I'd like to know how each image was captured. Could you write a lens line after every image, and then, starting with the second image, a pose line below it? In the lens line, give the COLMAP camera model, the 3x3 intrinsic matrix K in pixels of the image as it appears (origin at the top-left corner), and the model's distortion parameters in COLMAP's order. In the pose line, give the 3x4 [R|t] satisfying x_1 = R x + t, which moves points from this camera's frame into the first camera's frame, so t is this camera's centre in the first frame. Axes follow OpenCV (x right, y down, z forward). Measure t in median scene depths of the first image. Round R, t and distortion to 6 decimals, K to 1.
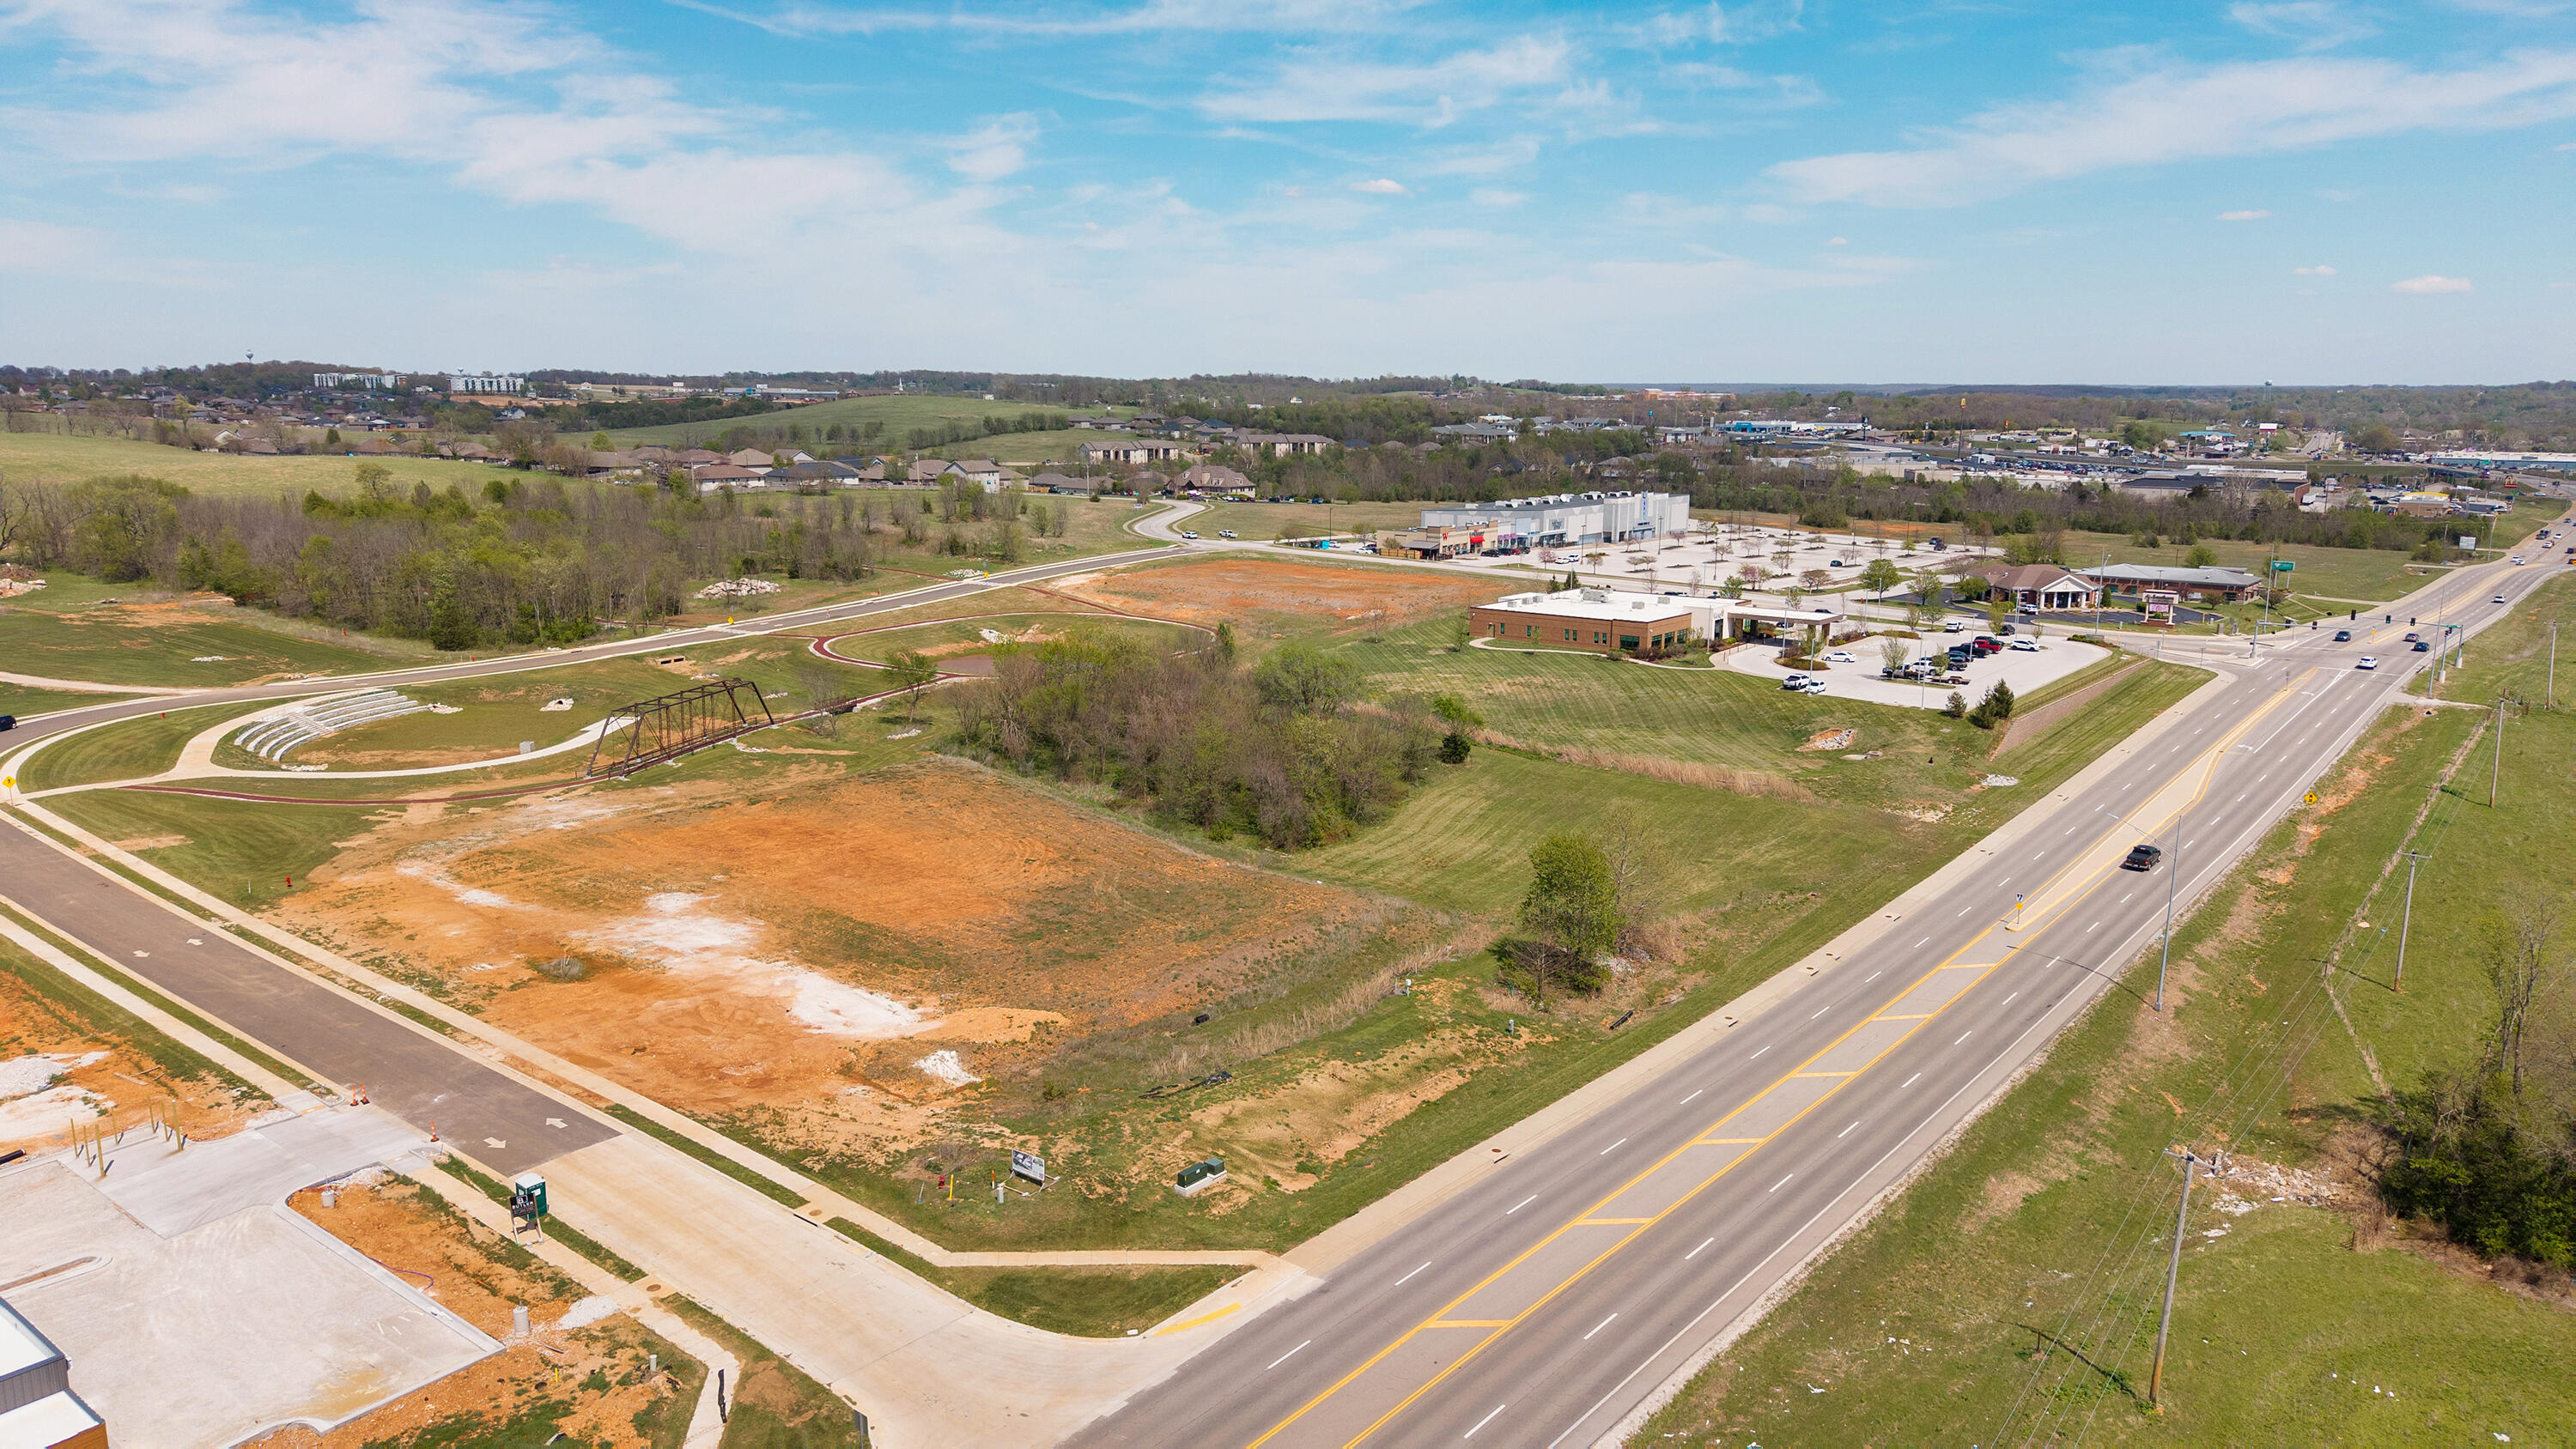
lens RADIAL K [[1728.0, 0, 1288.0], [0, 1728.0, 724.5], [0, 0, 1]] dist [-0.001458, 0.001445]
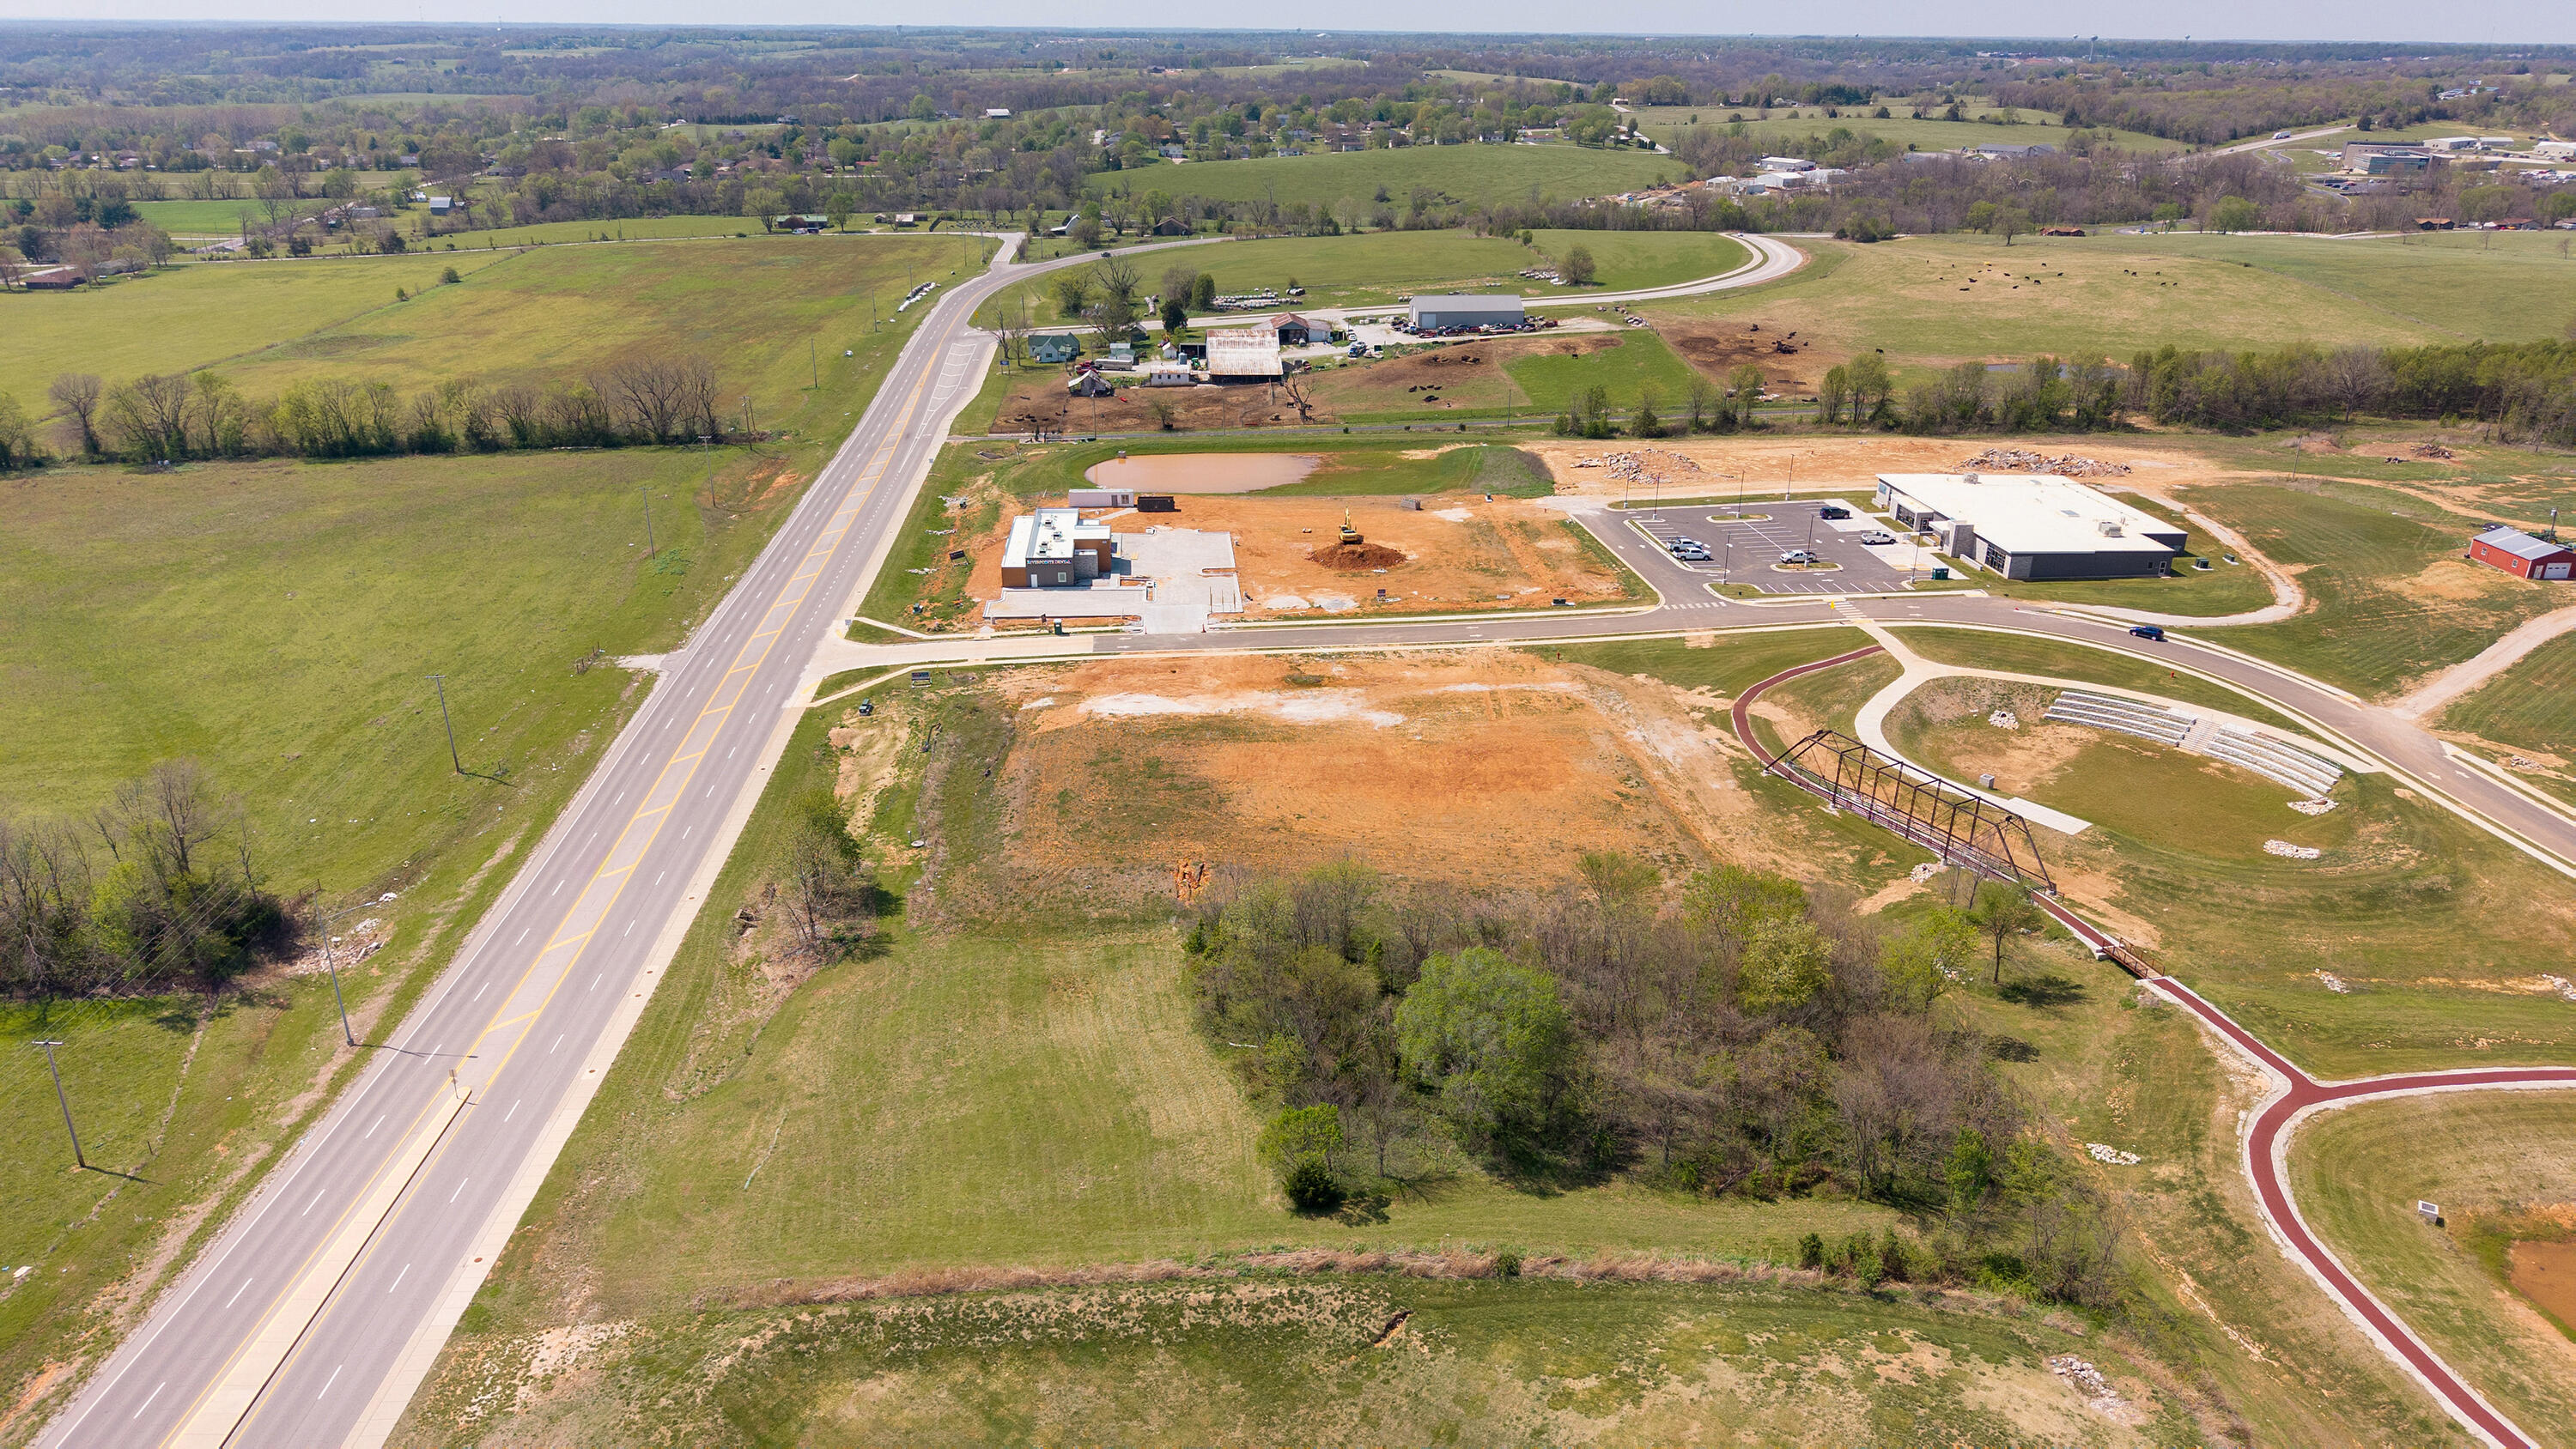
lens RADIAL K [[1716.7, 0, 1282.8], [0, 1716.7, 731.9], [0, 0, 1]] dist [0.054487, -0.065013]
pose [[-0.742467, 0.243380, -0.624106, 0.651771], [-0.139351, 0.855170, 0.499266, -0.624632], [0.655228, 0.457658, -0.601020, 1.839294]]
